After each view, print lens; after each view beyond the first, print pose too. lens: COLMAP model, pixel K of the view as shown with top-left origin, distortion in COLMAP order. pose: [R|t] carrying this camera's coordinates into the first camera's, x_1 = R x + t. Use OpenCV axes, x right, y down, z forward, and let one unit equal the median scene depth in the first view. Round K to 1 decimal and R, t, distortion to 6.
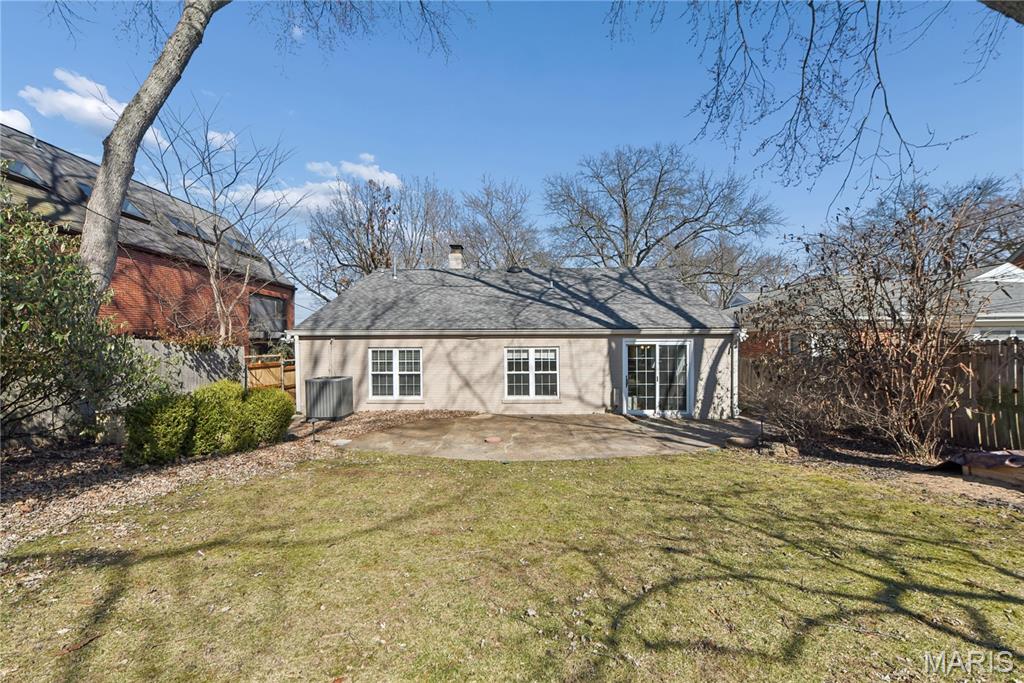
lens RADIAL K [[416.4, 0, 512.2], [0, 416.4, 344.1], [0, 0, 1]] dist [-0.000713, -0.000218]
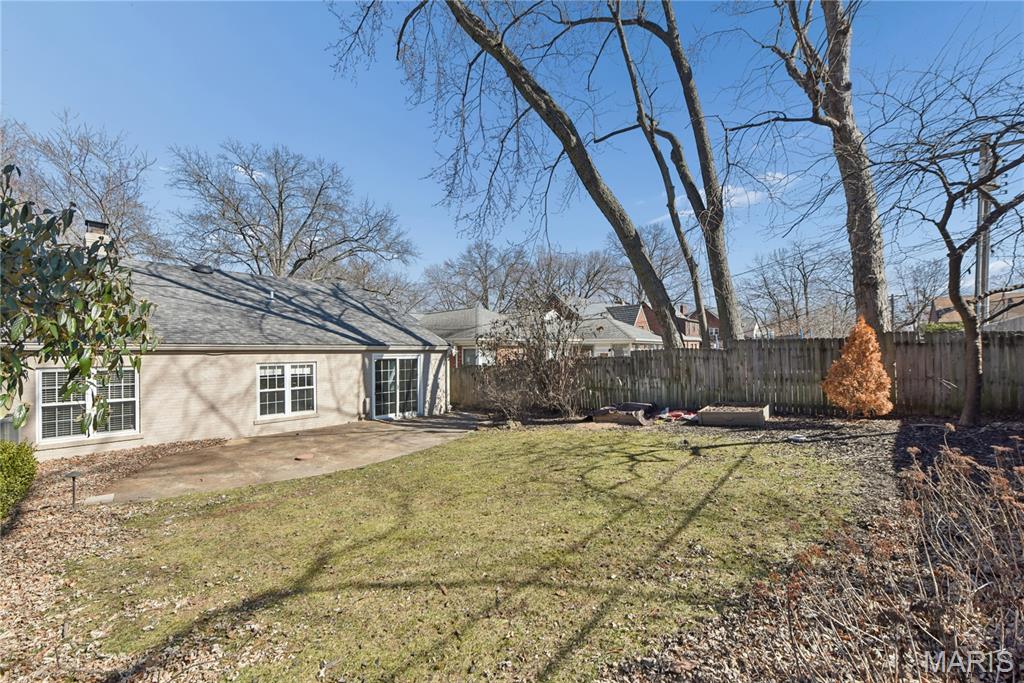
lens RADIAL K [[416.4, 0, 512.2], [0, 416.4, 344.1], [0, 0, 1]] dist [-0.000713, -0.000218]
pose [[0.643354, 0.013720, 0.765446, -0.367371], [0.000625, 0.999830, -0.018447, -0.018508], [-0.765568, 0.012347, 0.643236, -0.030475]]
